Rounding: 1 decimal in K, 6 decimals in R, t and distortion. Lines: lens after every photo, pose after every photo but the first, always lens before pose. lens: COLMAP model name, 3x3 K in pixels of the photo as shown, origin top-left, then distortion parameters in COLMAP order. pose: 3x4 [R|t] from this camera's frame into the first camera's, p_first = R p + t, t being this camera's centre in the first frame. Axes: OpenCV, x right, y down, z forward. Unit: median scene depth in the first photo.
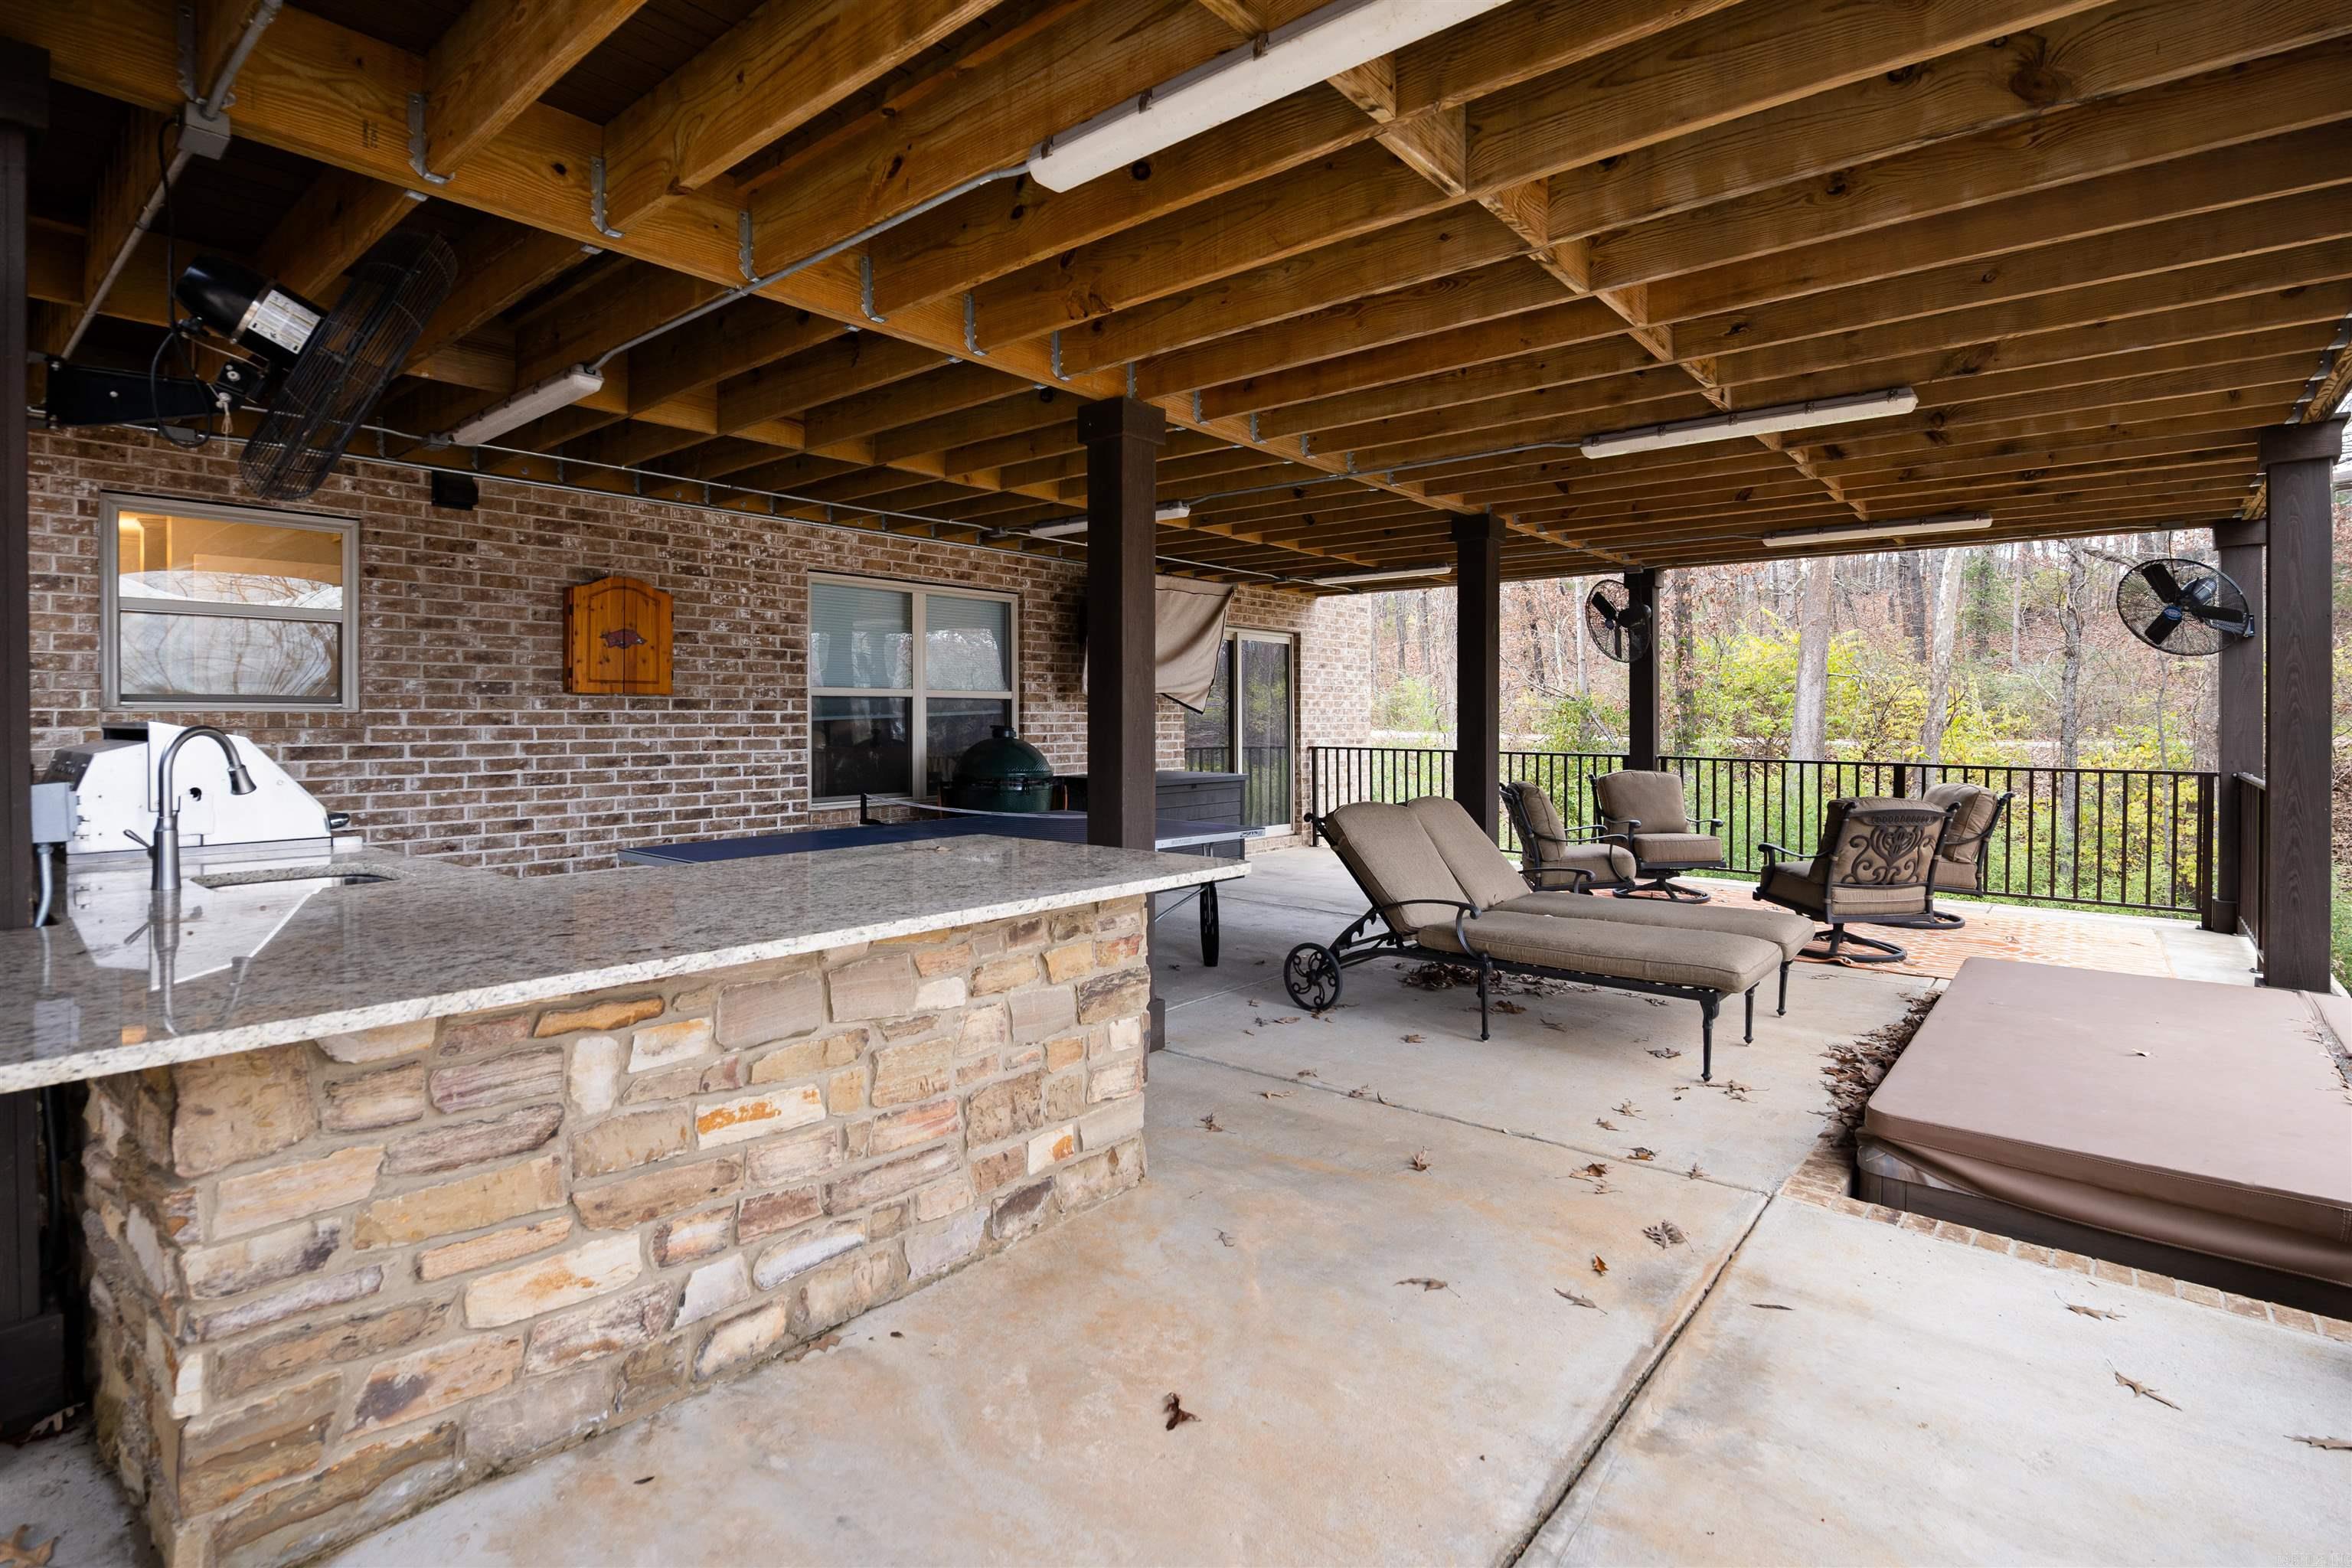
lens RADIAL K [[1125.9, 0, 1173.0], [0, 1125.9, 733.0], [0, 0, 1]] dist [-0.001848, 0.000105]
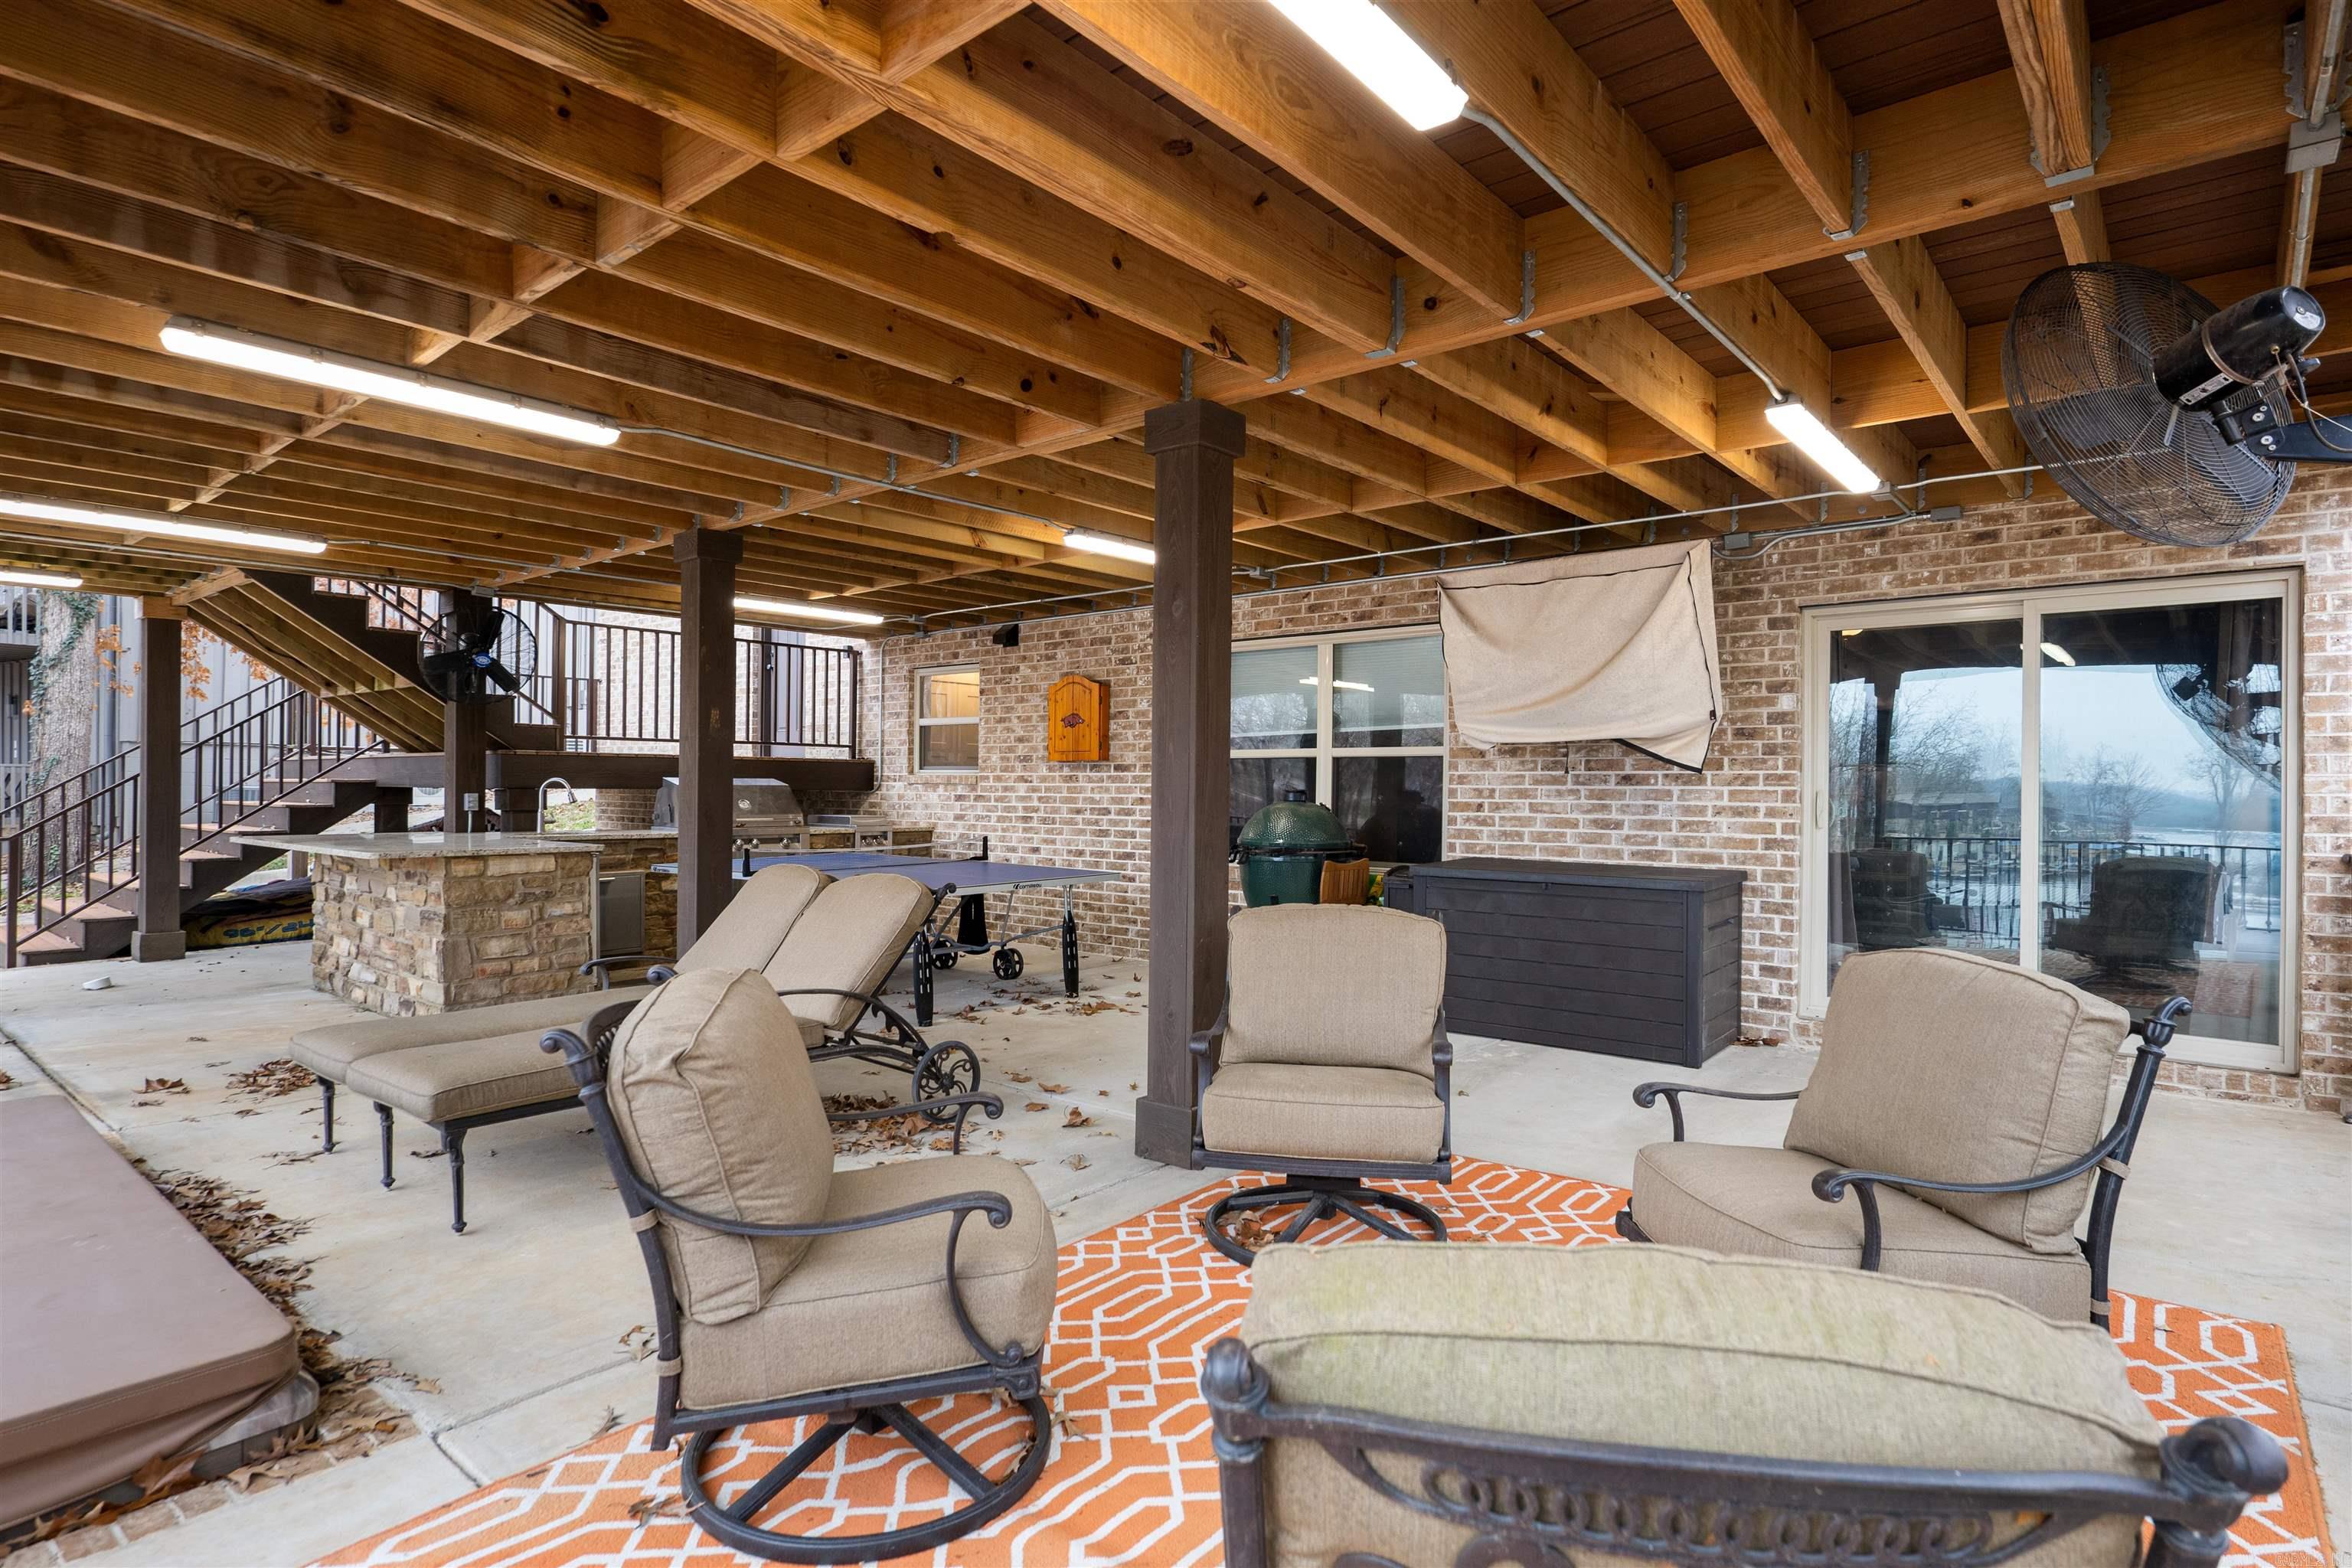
lens RADIAL K [[1228.2, 0, 1176.0], [0, 1228.2, 784.0], [0, 0, 1]] dist [0.000533, 0.000059]
pose [[0.005059, 0.005762, -0.999971, 0.950645], [-0.014402, 0.999880, 0.005689, -0.016511], [0.999883, 0.014372, 0.005142, 1.063418]]
